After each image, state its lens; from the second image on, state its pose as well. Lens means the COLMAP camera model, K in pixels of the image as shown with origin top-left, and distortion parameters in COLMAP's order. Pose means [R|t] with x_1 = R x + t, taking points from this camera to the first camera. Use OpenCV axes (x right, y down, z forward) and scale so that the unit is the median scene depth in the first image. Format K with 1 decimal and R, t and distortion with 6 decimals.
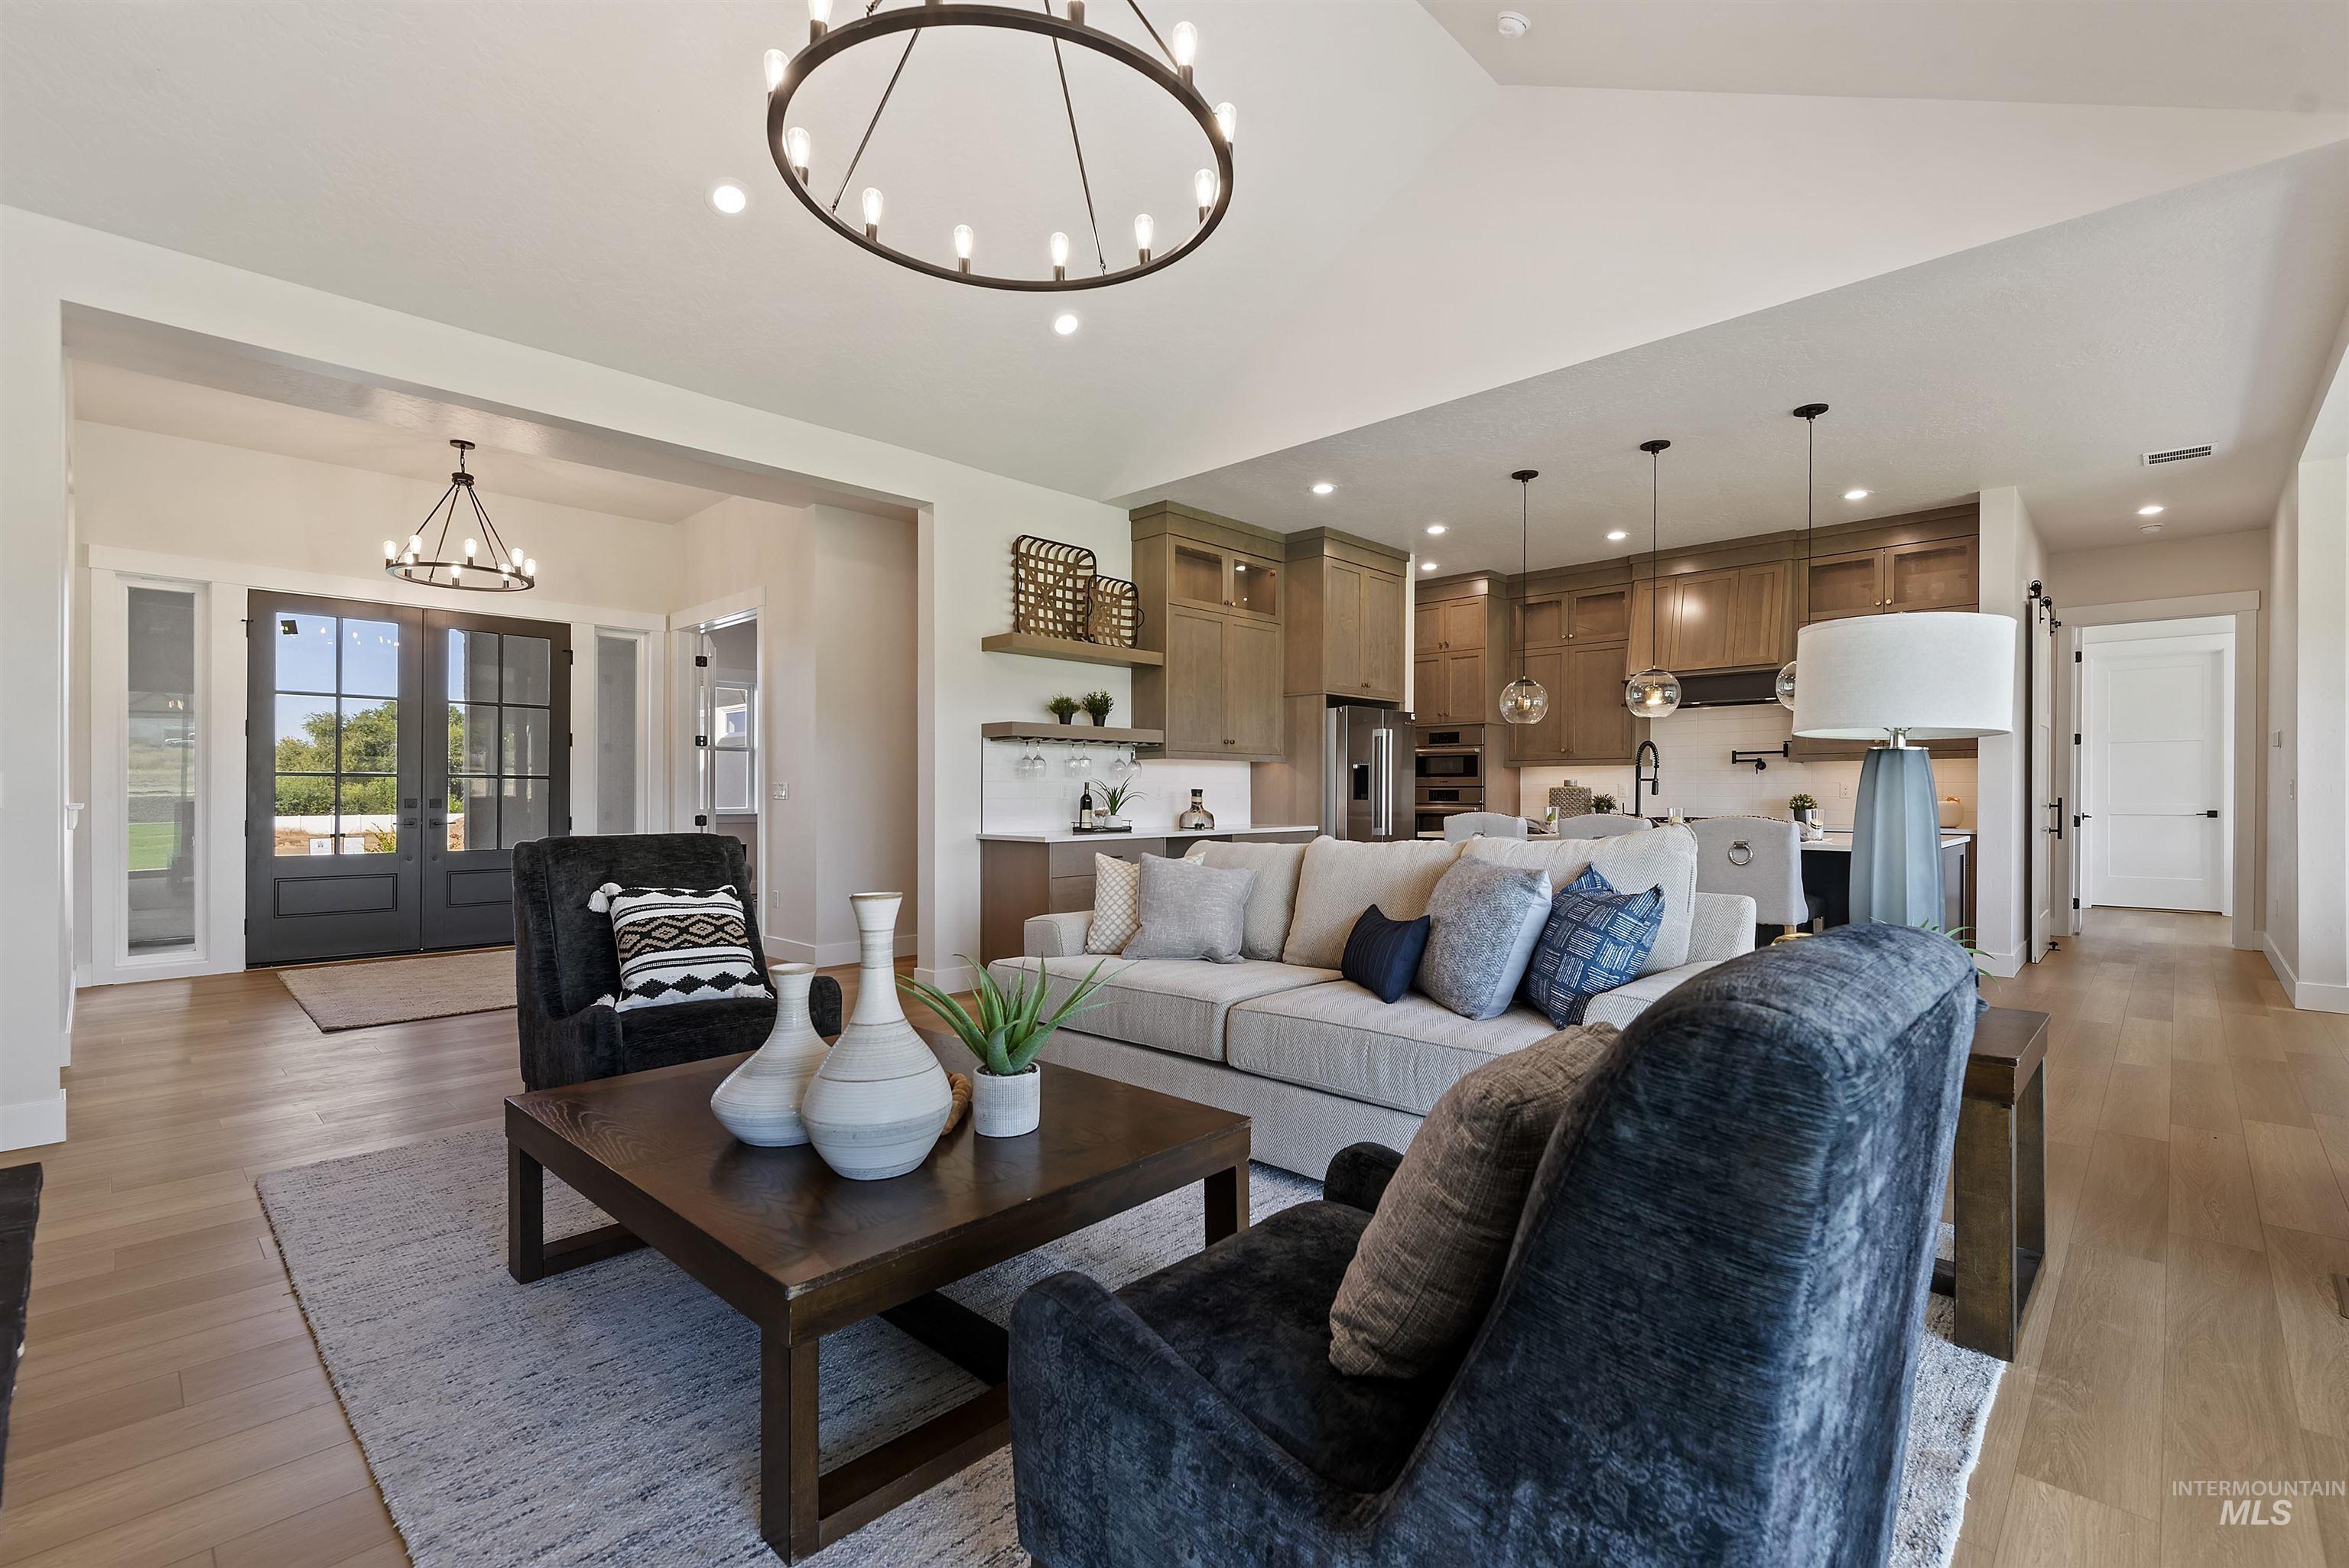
lens RADIAL K [[1042.3, 0, 1207.8], [0, 1042.3, 795.8], [0, 0, 1]] dist [0.008492, 0.000435]
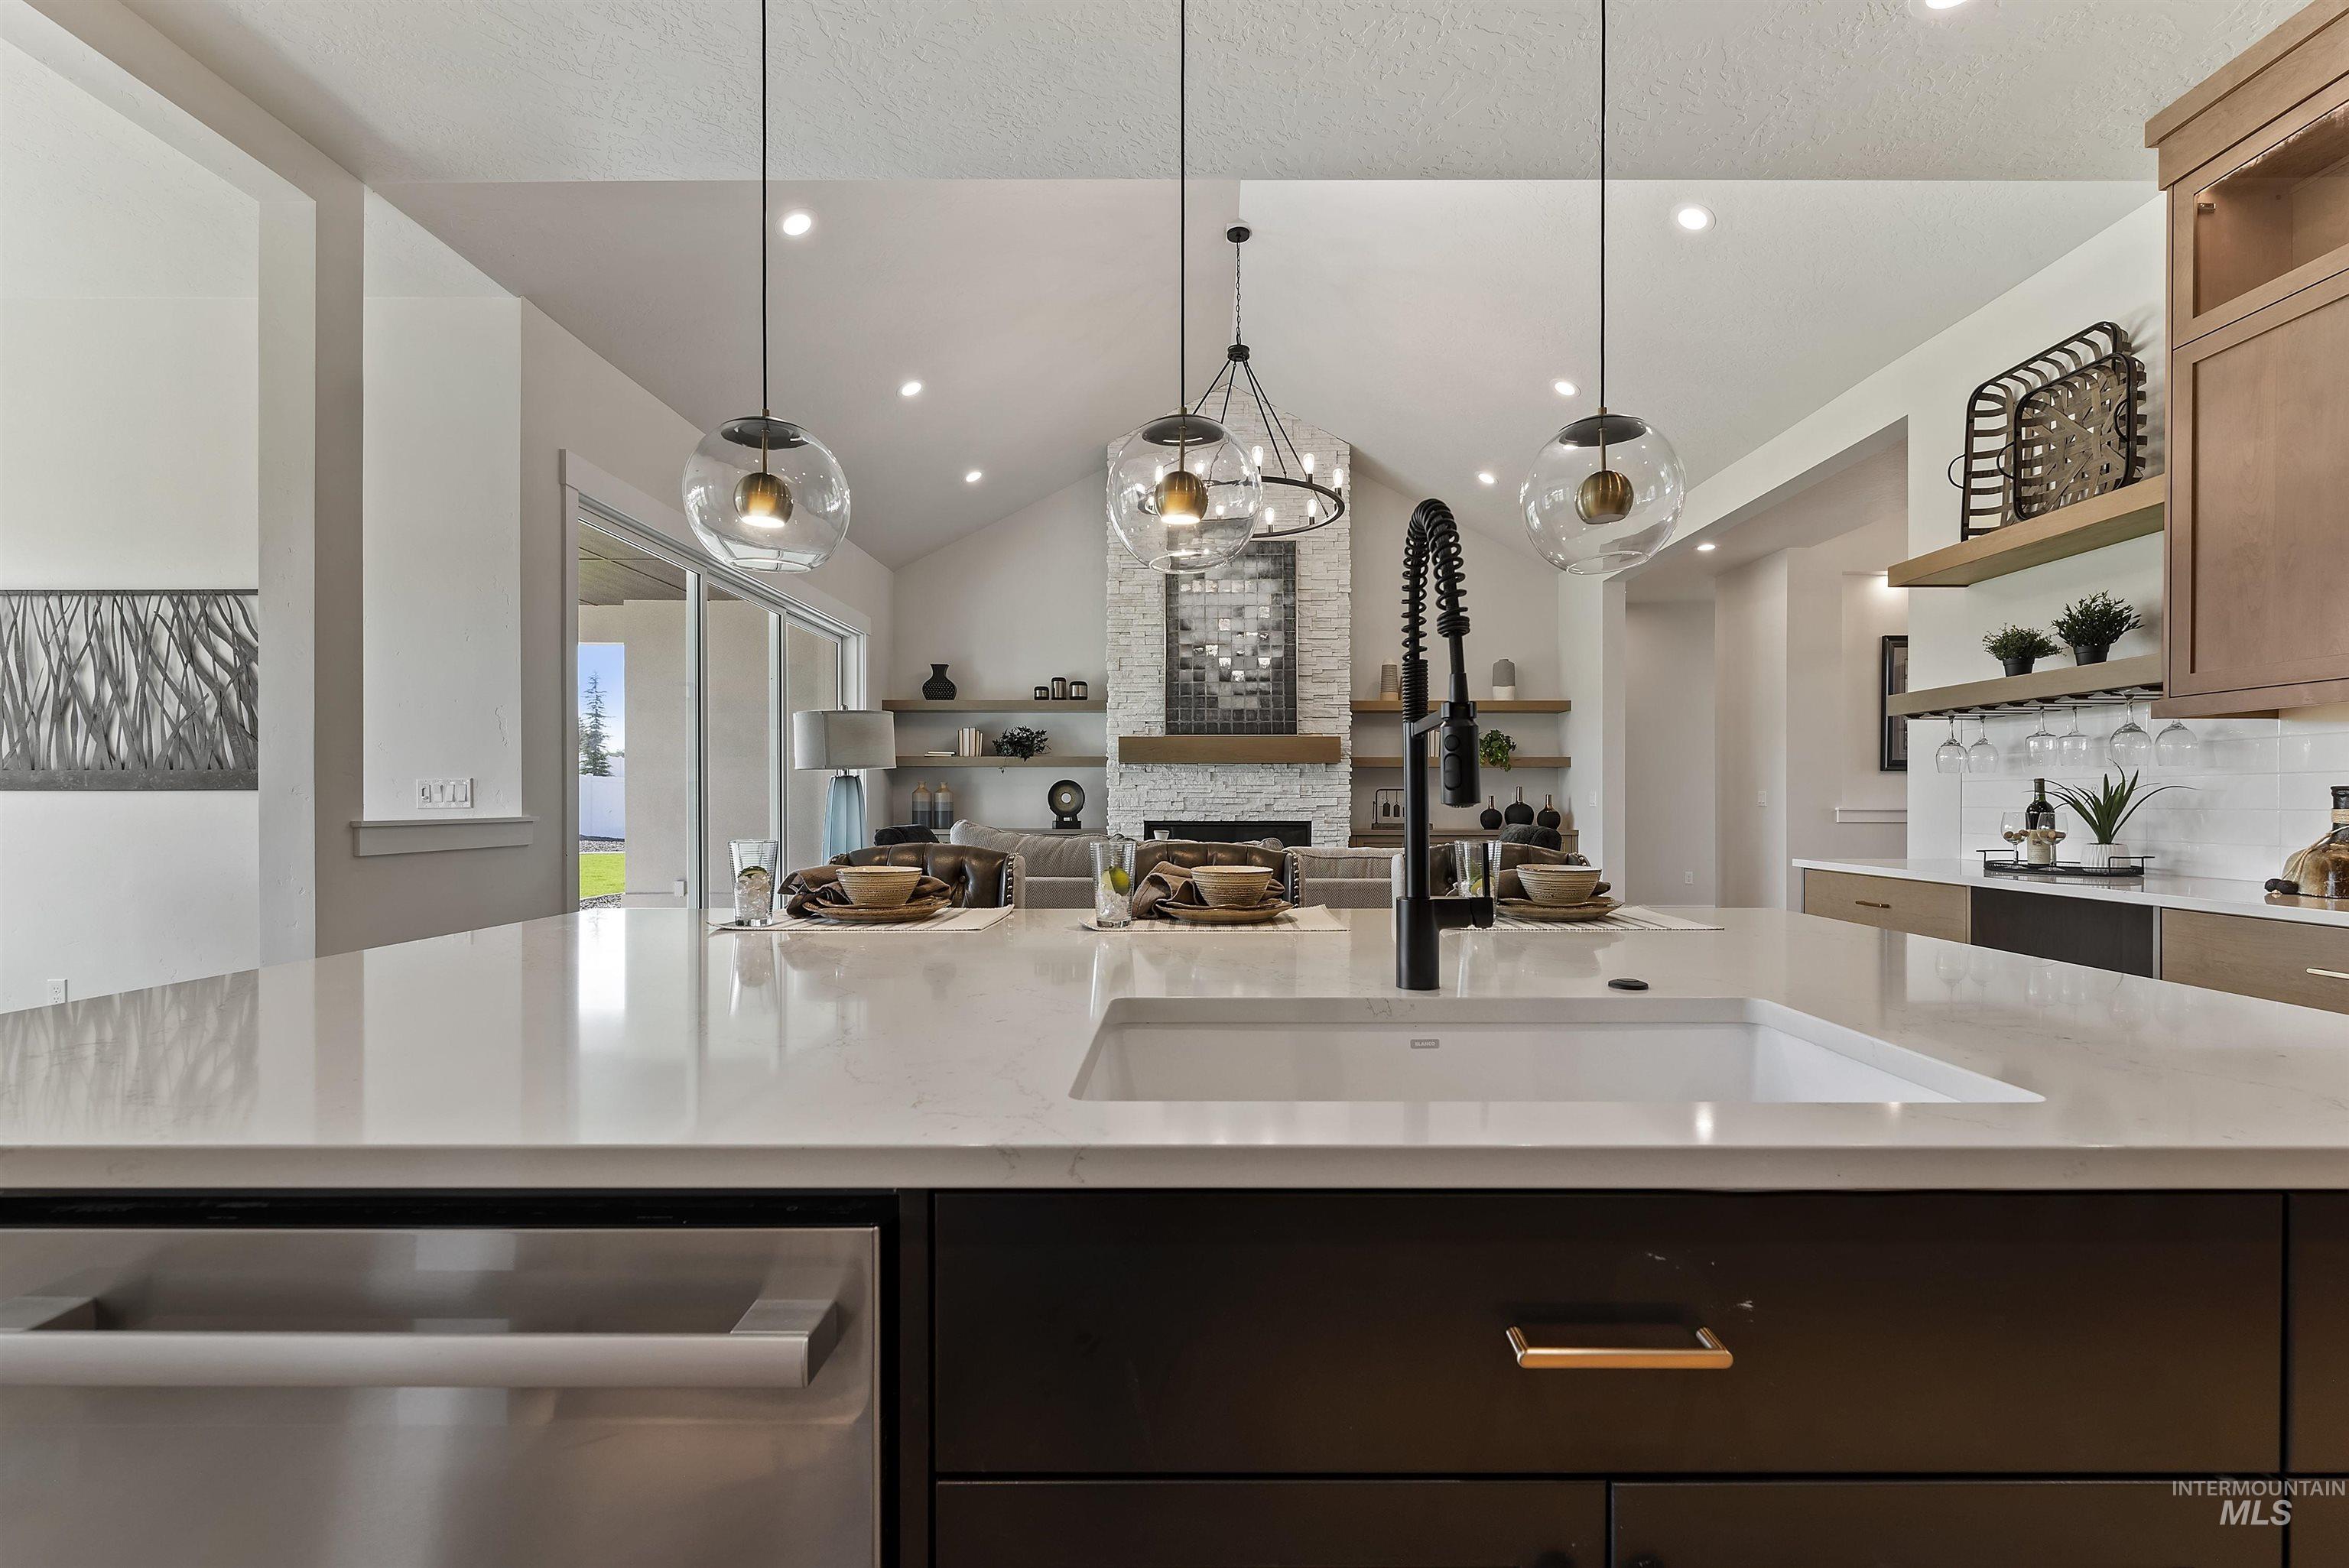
lens RADIAL K [[1042.3, 0, 1192.0], [0, 1042.3, 806.4], [0, 0, 1]] dist [0.008492, 0.000435]
pose [[-0.732010, 0.002695, -0.681288, 0.563842], [-0.004895, 0.999946, 0.009216, -0.001068], [0.681276, 0.010081, -0.731957, 1.070929]]
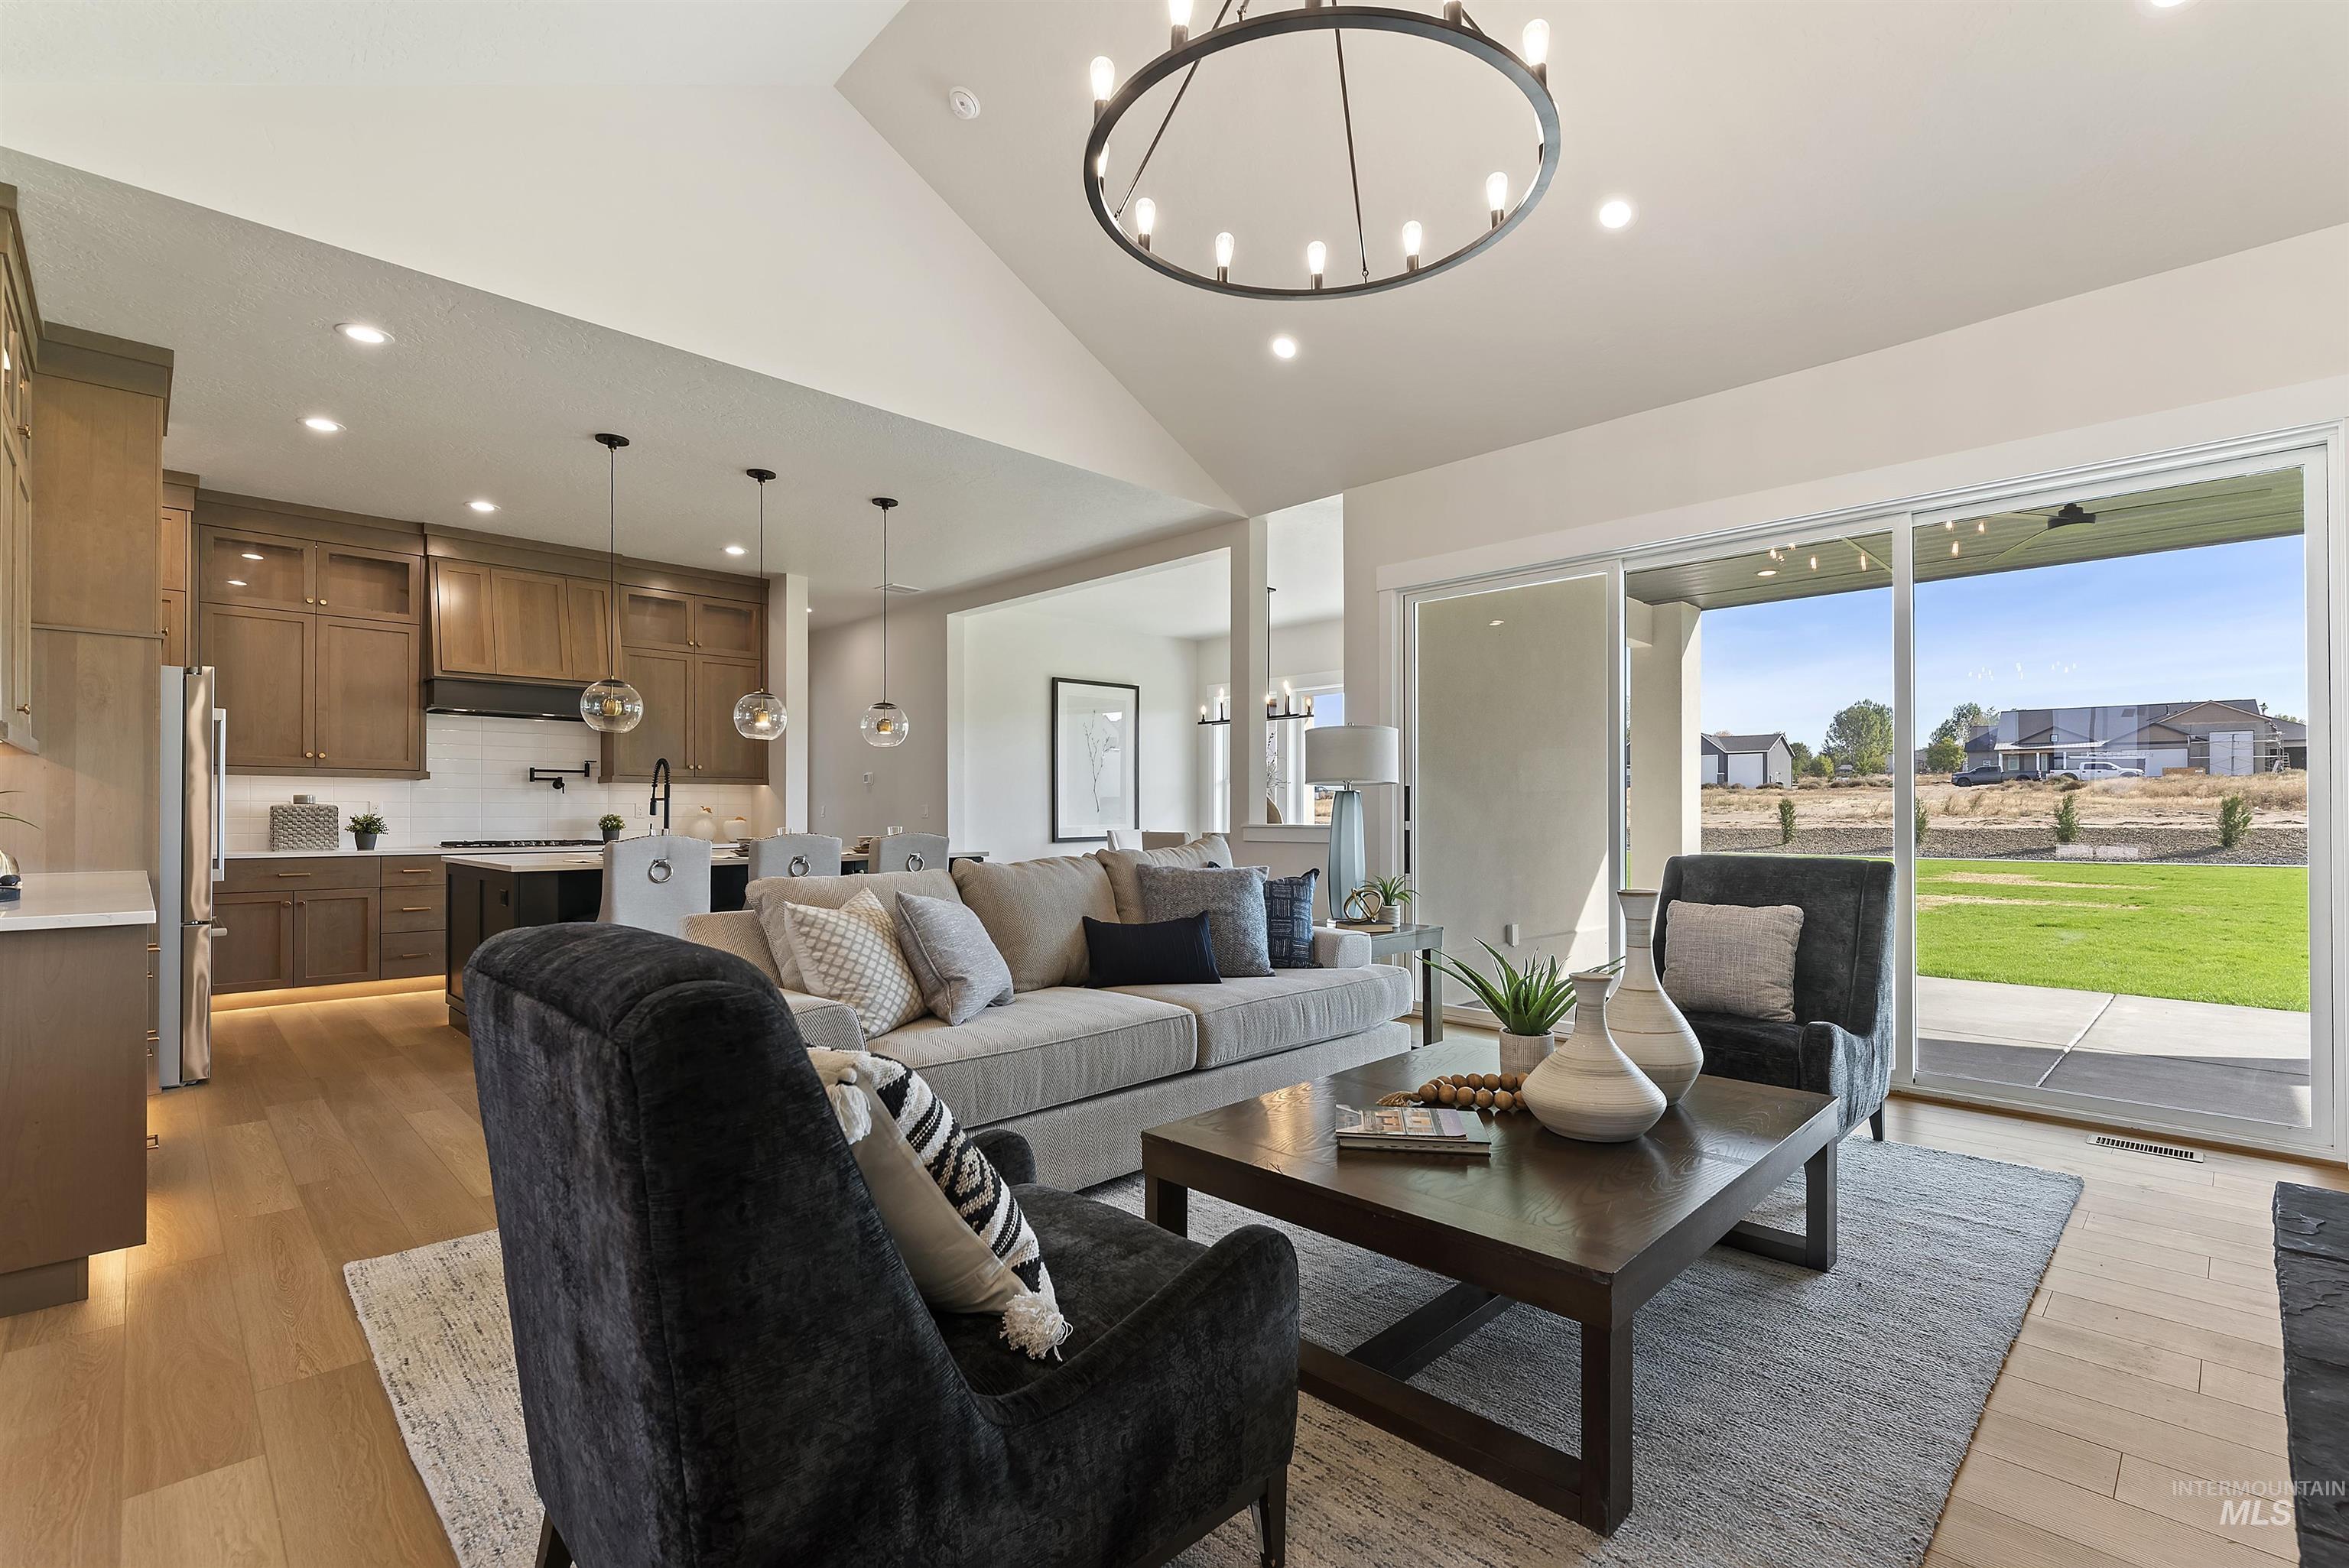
lens RADIAL K [[1042.3, 0, 1191.7], [0, 1042.3, 815.9], [0, 0, 1]] dist [0.008492, 0.000435]
pose [[0.030323, -0.001989, 0.999538, -0.508243], [0.005419, 0.999984, 0.001826, 0.001599], [-0.999525, 0.005361, 0.030333, 0.468494]]
